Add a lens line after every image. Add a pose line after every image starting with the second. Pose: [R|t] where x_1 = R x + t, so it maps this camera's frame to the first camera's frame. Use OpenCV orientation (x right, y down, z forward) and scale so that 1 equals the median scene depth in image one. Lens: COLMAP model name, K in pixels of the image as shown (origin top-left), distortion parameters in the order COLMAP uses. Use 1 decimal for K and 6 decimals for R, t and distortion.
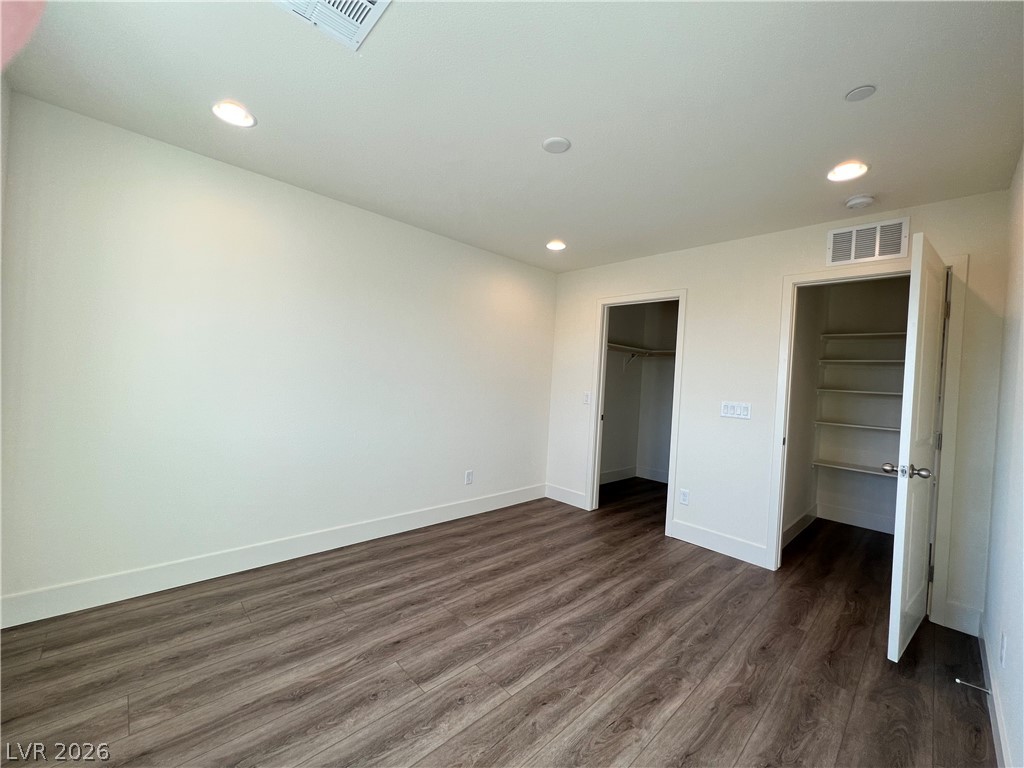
lens RADIAL K [[412.1, 0, 508.0], [0, 412.1, 385.5], [0, 0, 1]] dist [-0.001199, 0.000648]
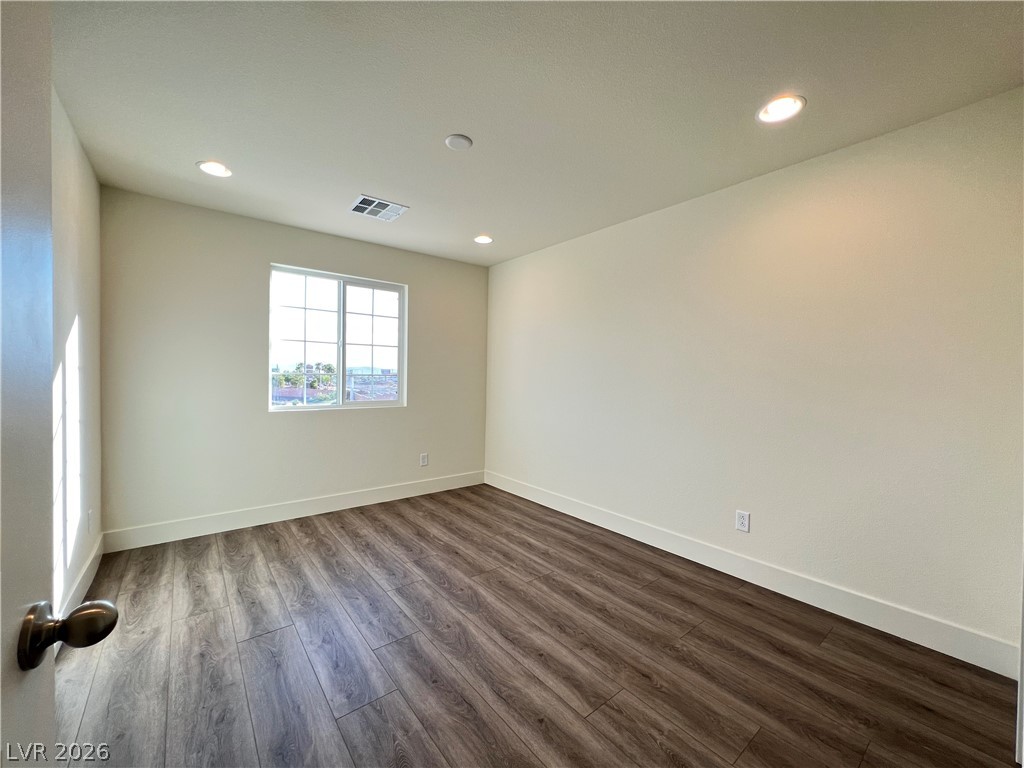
lens RADIAL K [[412.1, 0, 506.2], [0, 412.1, 378.5], [0, 0, 1]] dist [-0.001199, 0.000648]
pose [[-0.095874, -0.047272, -0.994270, 0.958697], [-0.035098, 0.998411, -0.044084, 0.054961], [0.994775, 0.030670, -0.097381, 1.047026]]
